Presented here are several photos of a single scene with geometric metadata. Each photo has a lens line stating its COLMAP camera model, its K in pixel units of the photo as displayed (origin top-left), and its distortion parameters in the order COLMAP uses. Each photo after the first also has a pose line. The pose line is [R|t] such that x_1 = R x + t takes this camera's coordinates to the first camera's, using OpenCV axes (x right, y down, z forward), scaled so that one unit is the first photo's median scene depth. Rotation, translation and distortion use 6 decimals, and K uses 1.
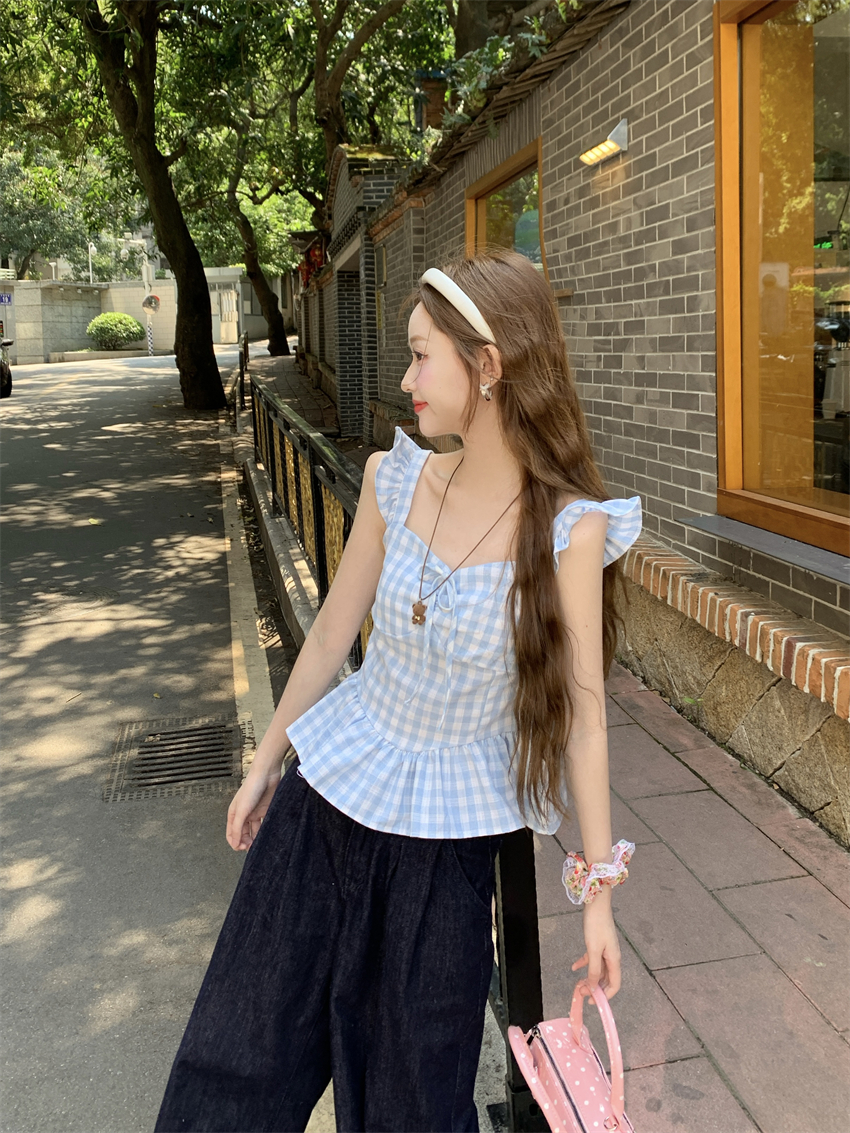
lens RADIAL K [[1066.0, 0, 429.7], [0, 1066.0, 417.9], [0, 0, 1]] dist [0.125384, -0.330360]
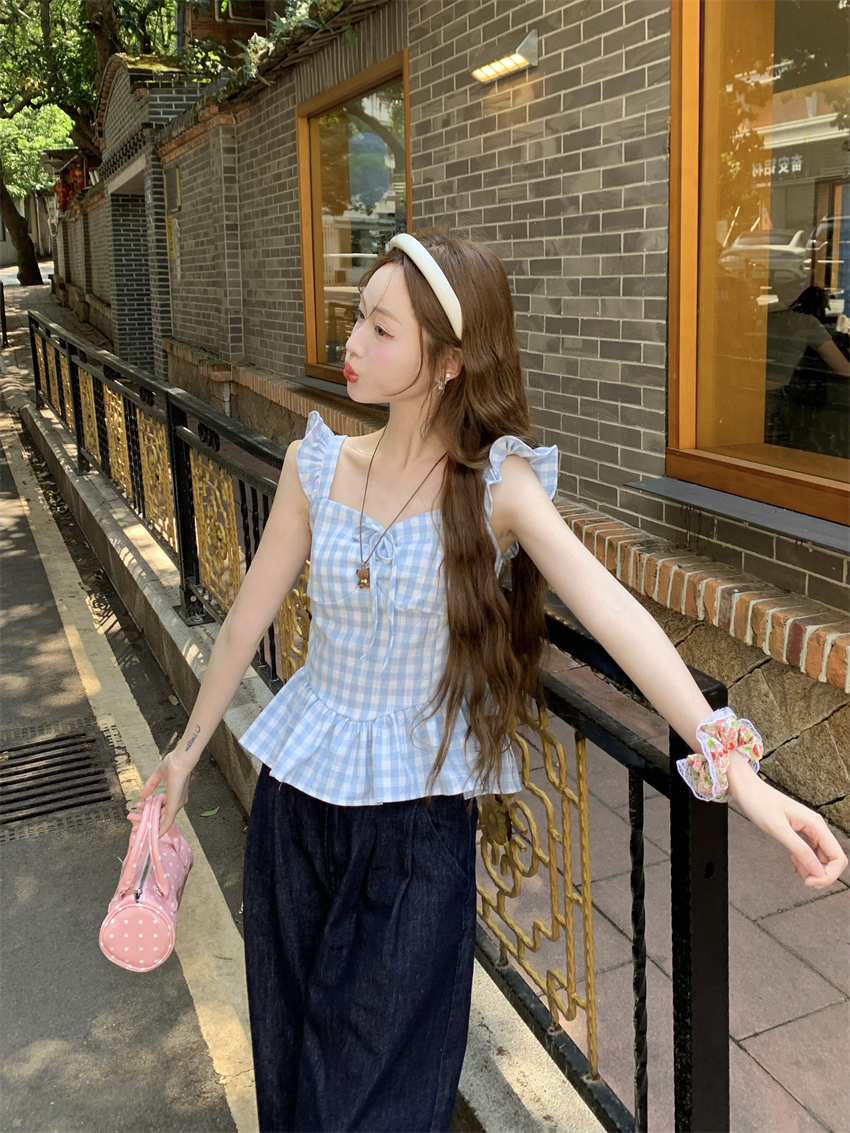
lens RADIAL K [[1076.6, 0, 402.6], [0, 1076.6, 418.7], [0, 0, 1]] dist [0.127966, -0.330269]
pose [[0.980730, -0.024566, 0.193817, -0.115725], [0.011896, 0.997731, 0.066264, -0.020226], [-0.195005, -0.062681, 0.978797, 0.133292]]
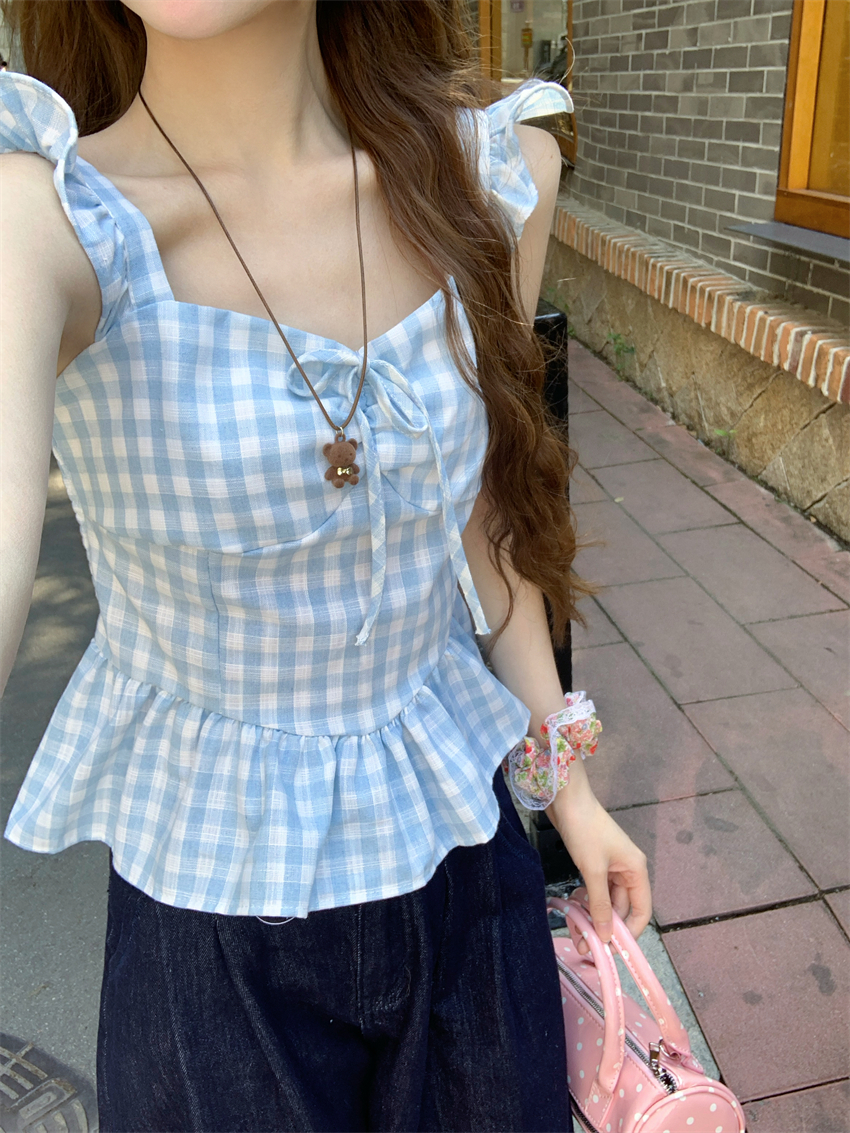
lens RADIAL K [[1058.8, 0, 416.5], [0, 1058.8, 559.8], [0, 0, 1]] dist [0.063214, -0.169148]
pose [[0.999864, -0.006045, -0.015350, -0.005295], [0.011088, 0.935195, 0.353960, 0.035090], [0.012216, -0.354083, 0.935134, 0.096224]]
